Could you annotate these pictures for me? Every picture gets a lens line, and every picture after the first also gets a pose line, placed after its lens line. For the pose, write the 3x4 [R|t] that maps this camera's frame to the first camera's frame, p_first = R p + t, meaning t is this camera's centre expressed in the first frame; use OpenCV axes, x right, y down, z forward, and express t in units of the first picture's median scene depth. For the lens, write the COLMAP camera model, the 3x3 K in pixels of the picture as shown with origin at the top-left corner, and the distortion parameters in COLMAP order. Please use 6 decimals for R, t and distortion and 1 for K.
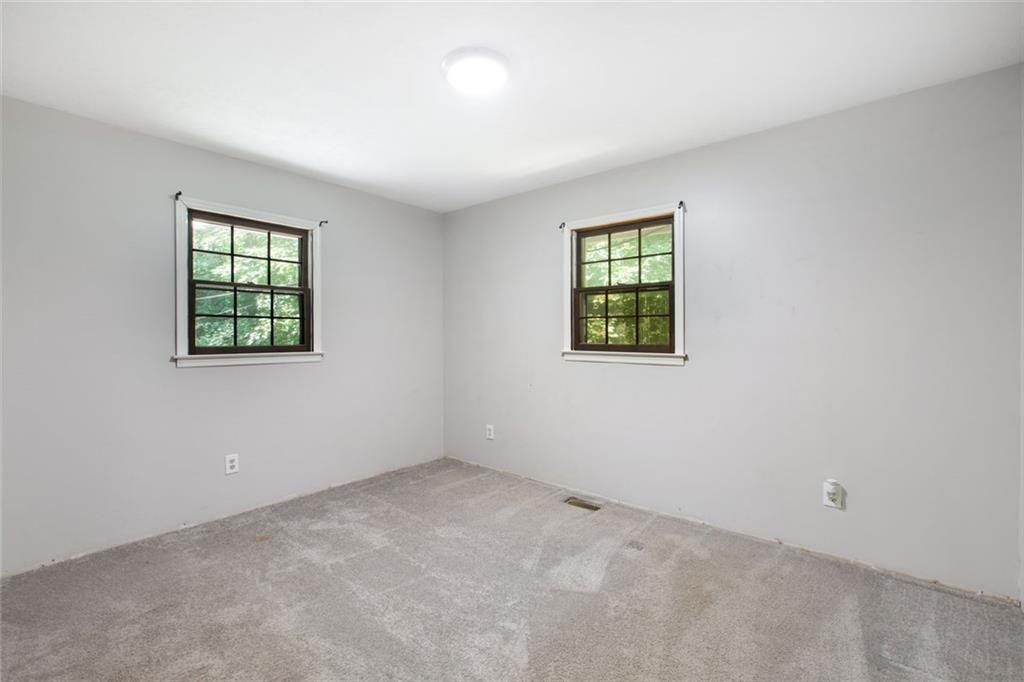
lens RADIAL K [[464.0, 0, 515.8], [0, 464.0, 338.7], [0, 0, 1]] dist [0.002234, -0.000076]
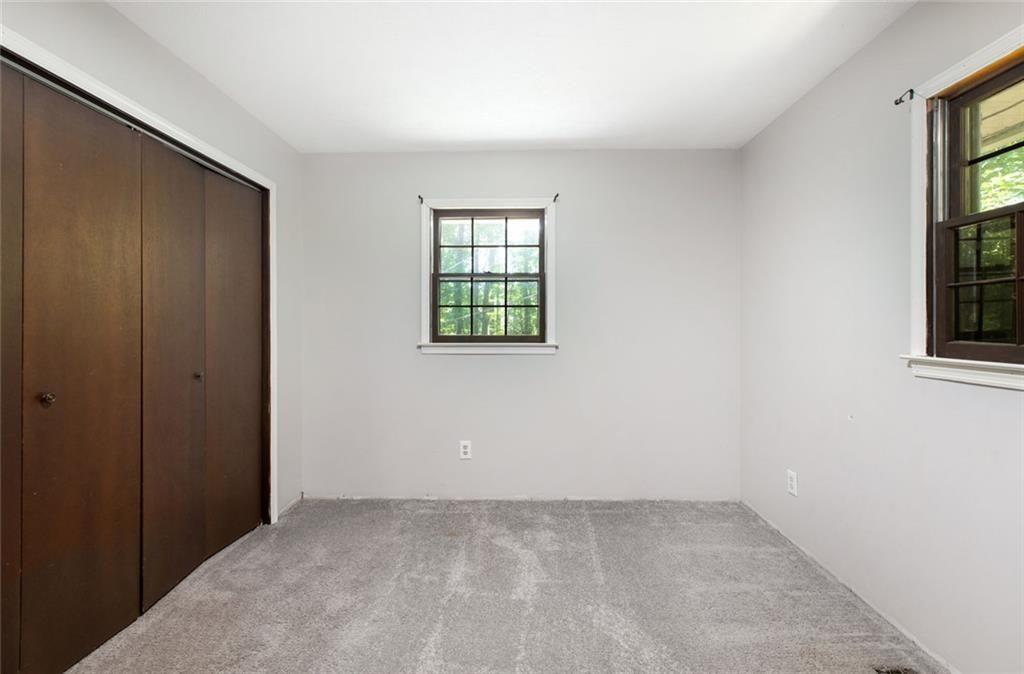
lens RADIAL K [[472.9, 0, 511.8], [0, 472.9, 329.9], [0, 0, 1]] dist [0.003175, 0.000423]
pose [[0.615658, 0.006883, -0.787984, 0.268498], [-0.005052, 0.999976, 0.004787, -0.001448], [0.787997, 0.001034, 0.615678, 0.423177]]
